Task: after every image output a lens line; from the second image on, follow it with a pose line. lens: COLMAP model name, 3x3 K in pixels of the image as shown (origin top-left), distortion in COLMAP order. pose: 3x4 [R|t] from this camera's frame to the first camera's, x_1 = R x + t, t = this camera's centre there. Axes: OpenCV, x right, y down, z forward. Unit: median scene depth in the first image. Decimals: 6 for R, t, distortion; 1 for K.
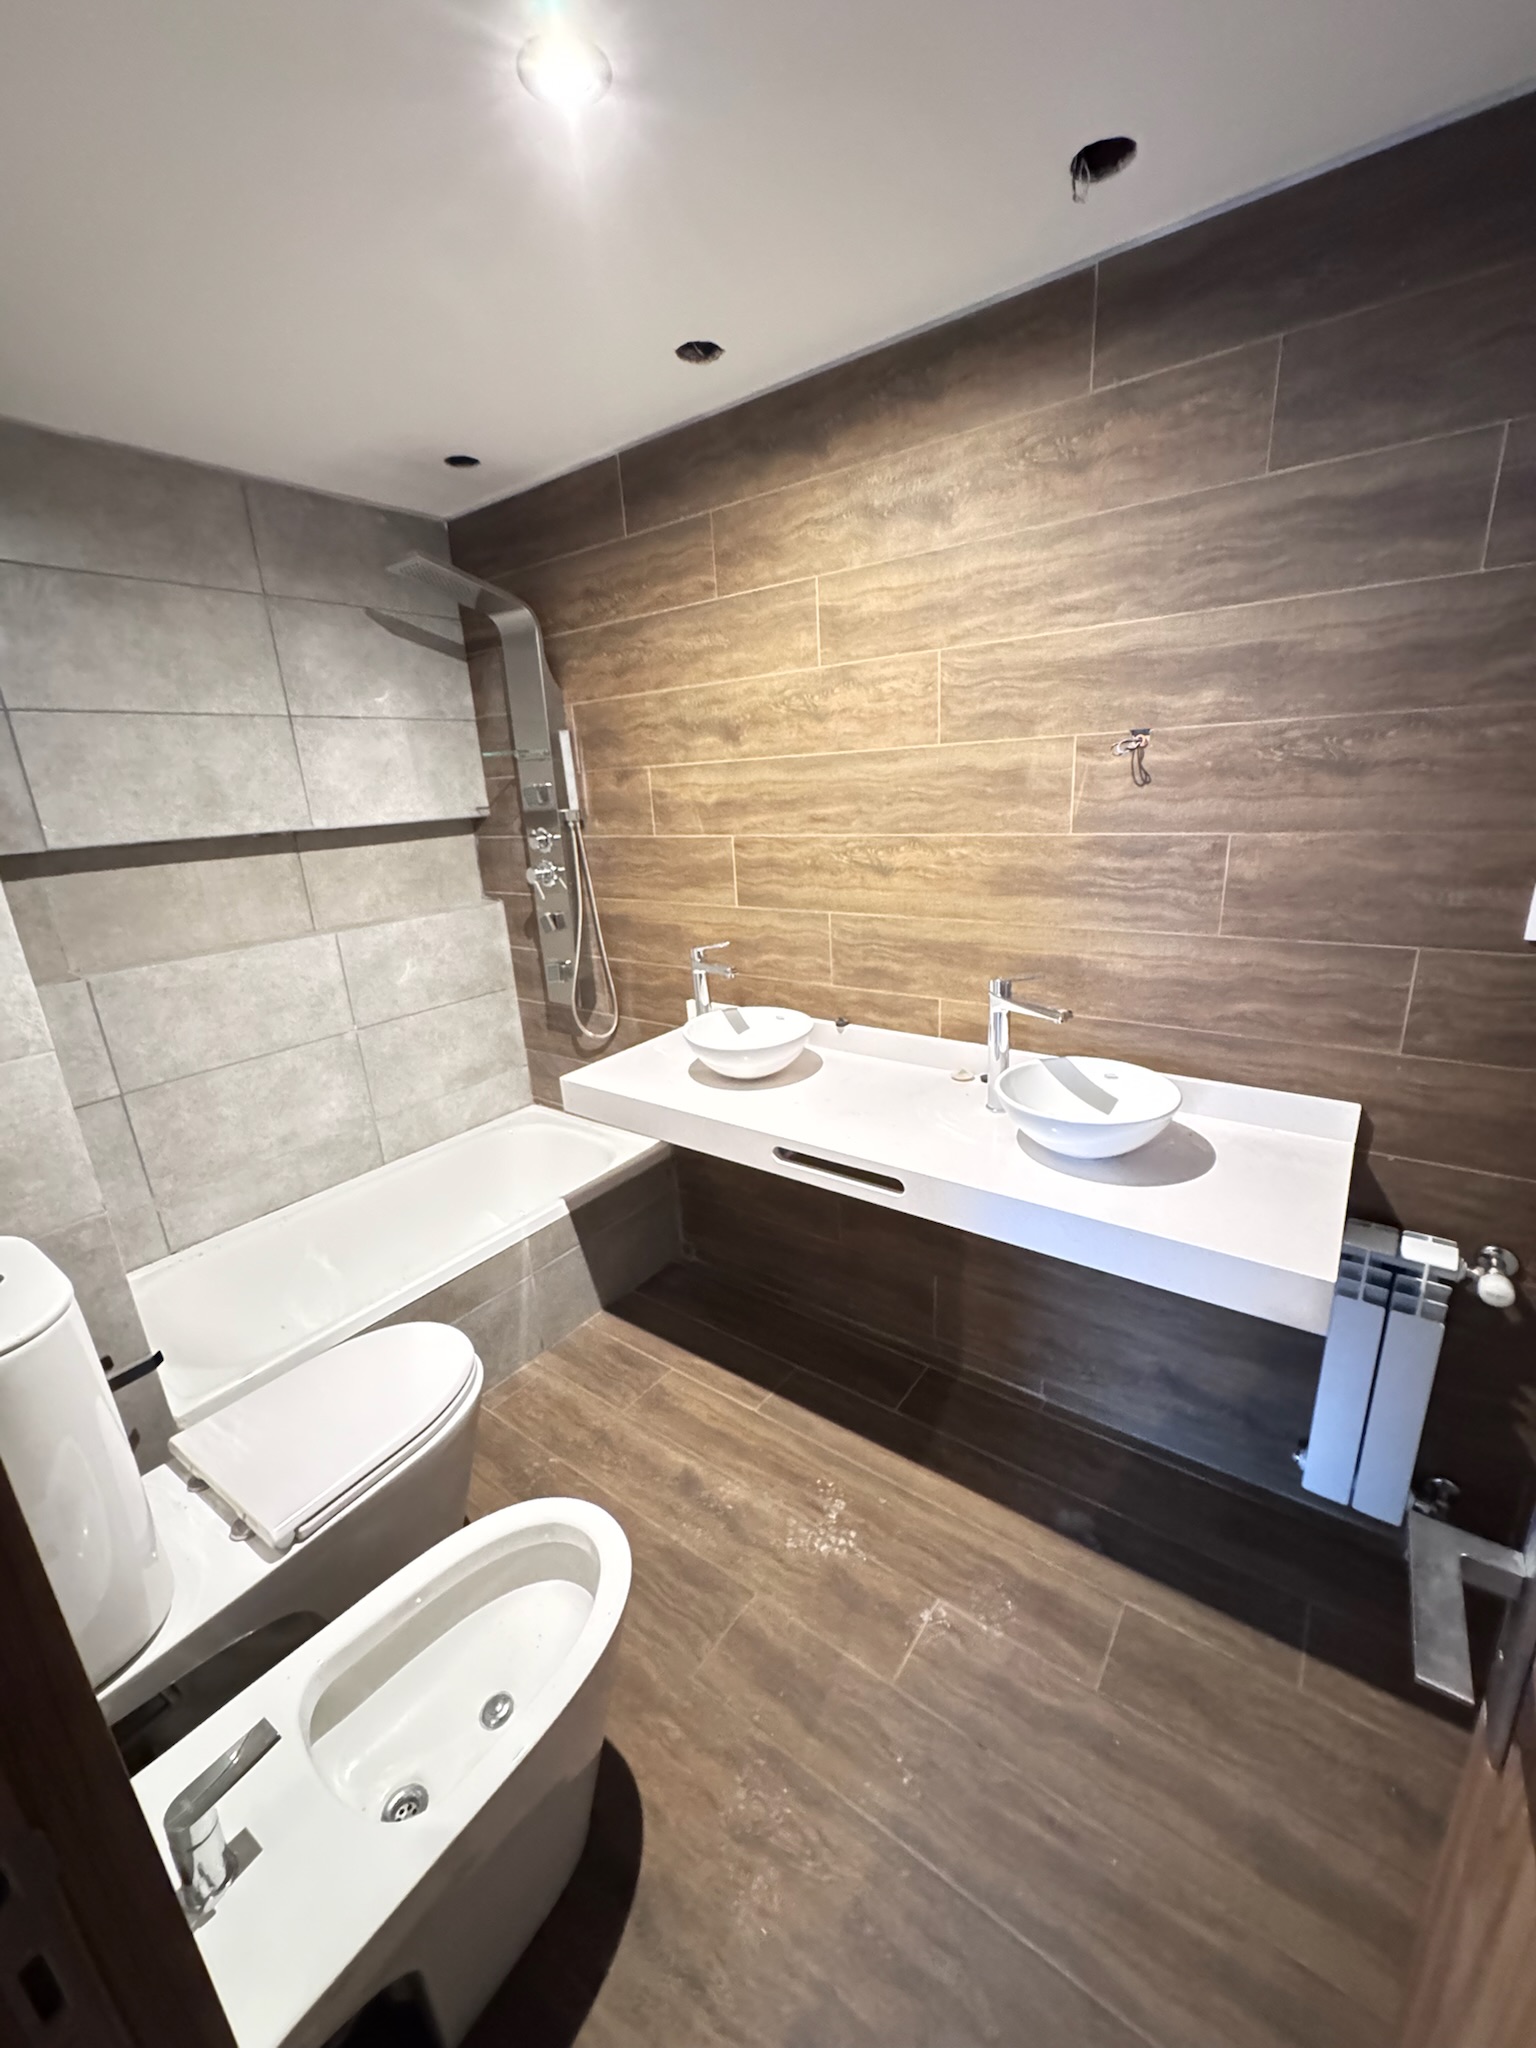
lens RADIAL K [[813.6, 0, 768.0], [0, 813.6, 1024.0], [0, 0, 1]] dist [-0.002678, 0.000245]
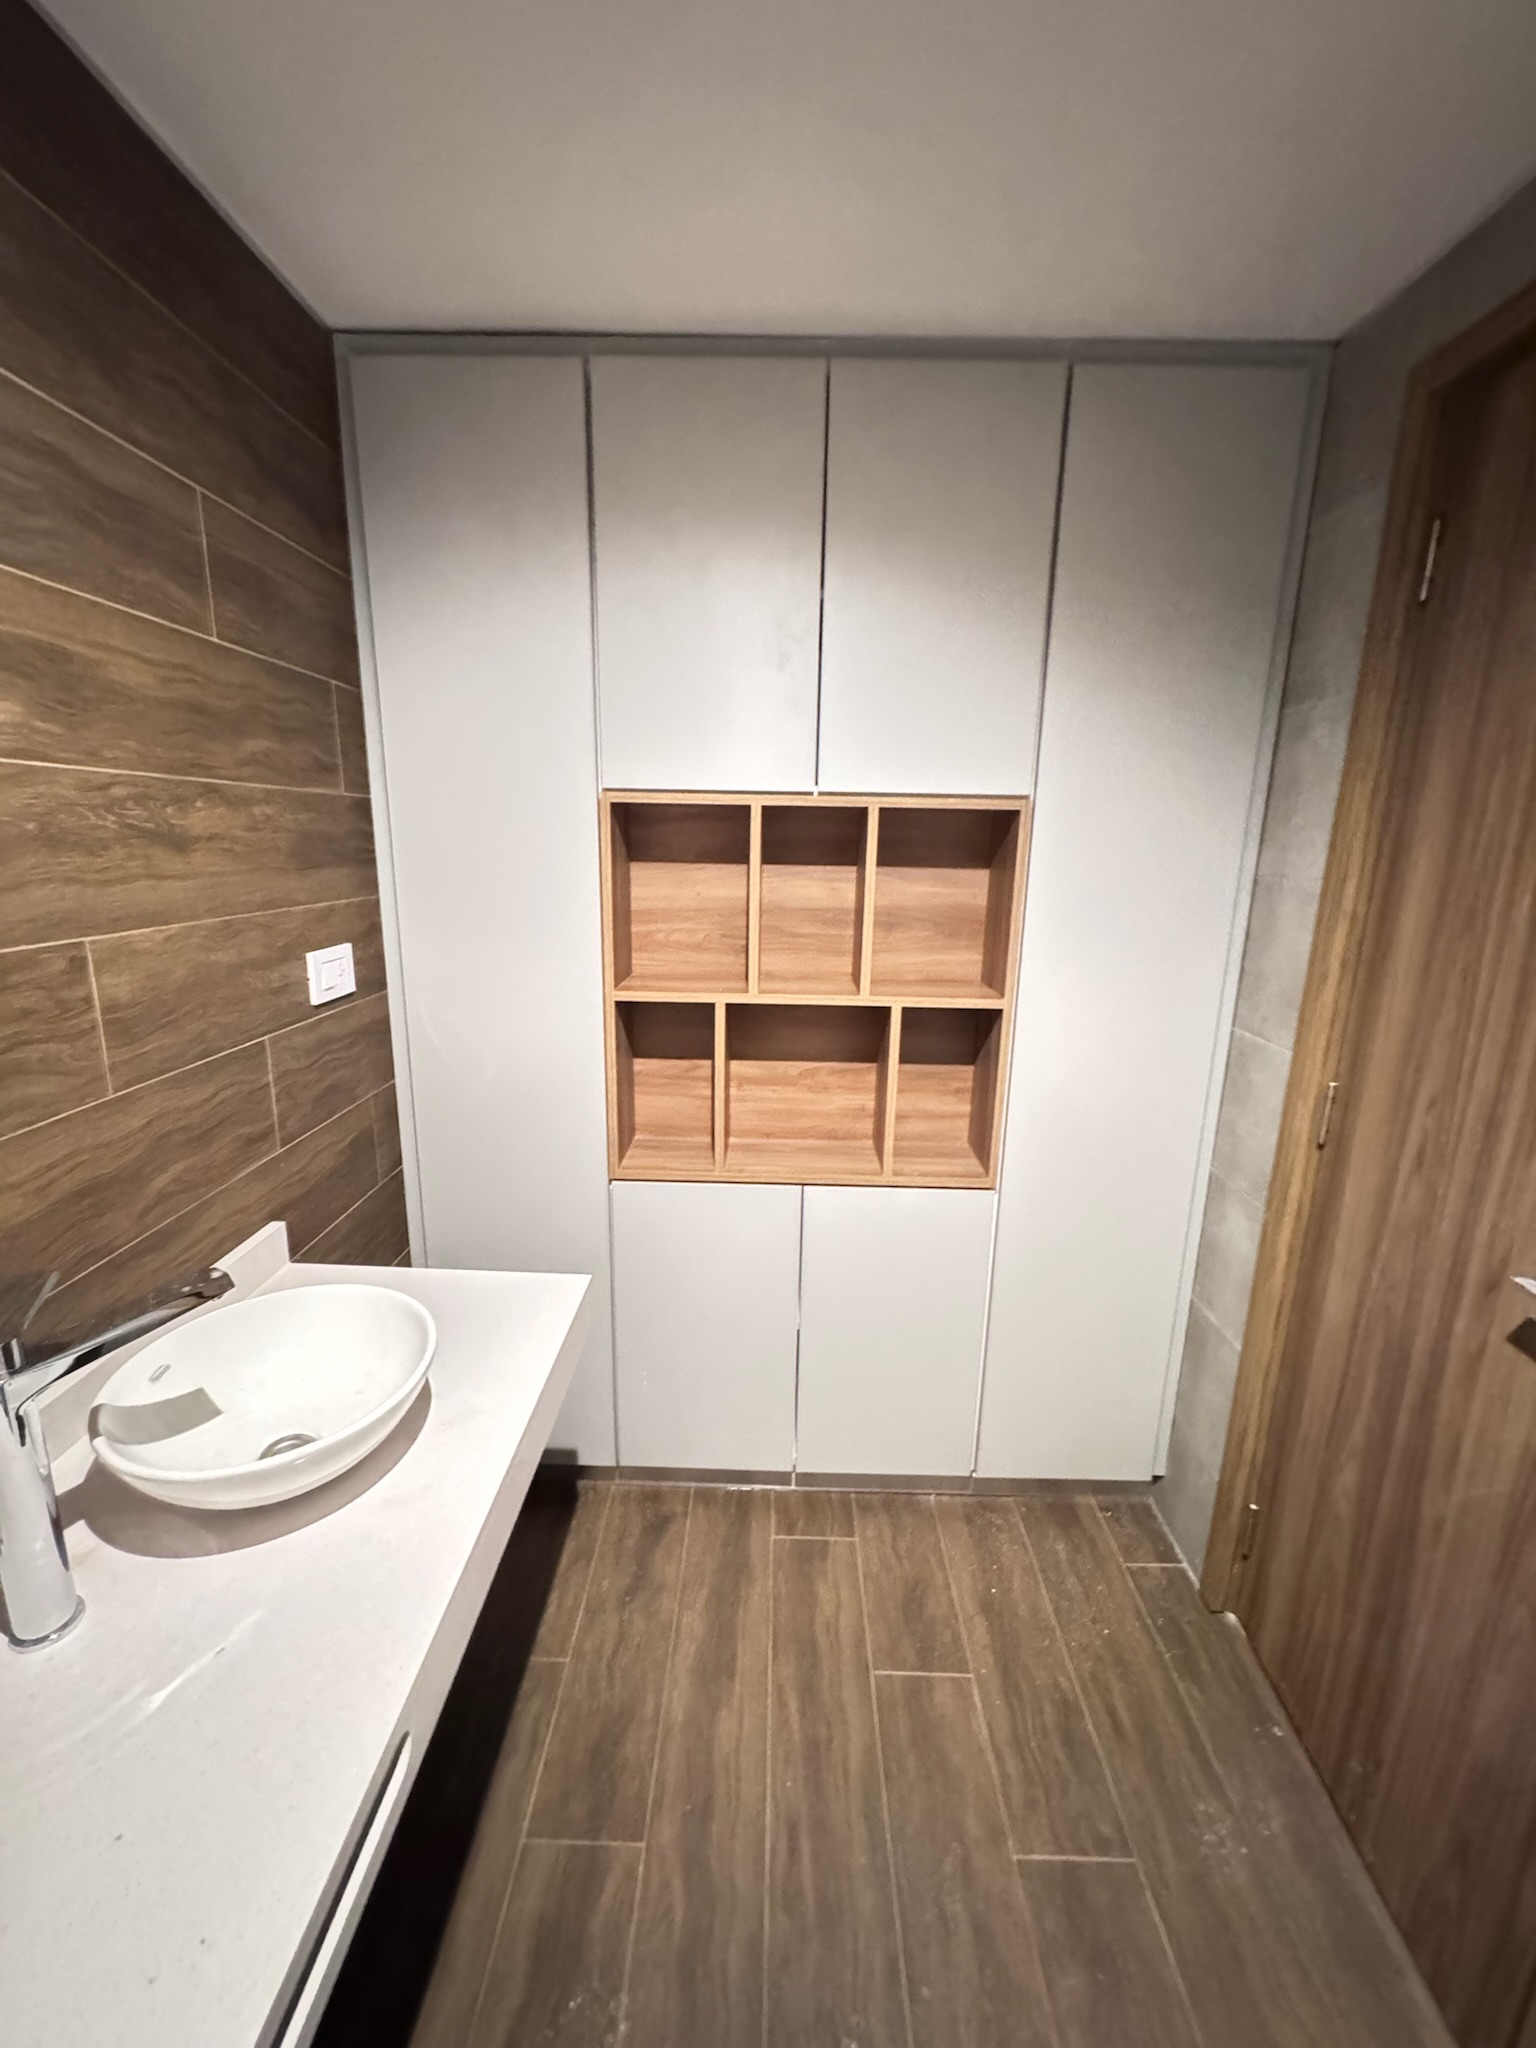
lens RADIAL K [[813.6, 0, 768.0], [0, 813.6, 1024.0], [0, 0, 1]] dist [-0.002678, 0.000245]
pose [[-0.579555, -0.144213, 0.802071, -0.258204], [0.241690, 0.909520, 0.338171, -0.269449], [-0.778268, 0.389842, -0.492262, 0.961154]]
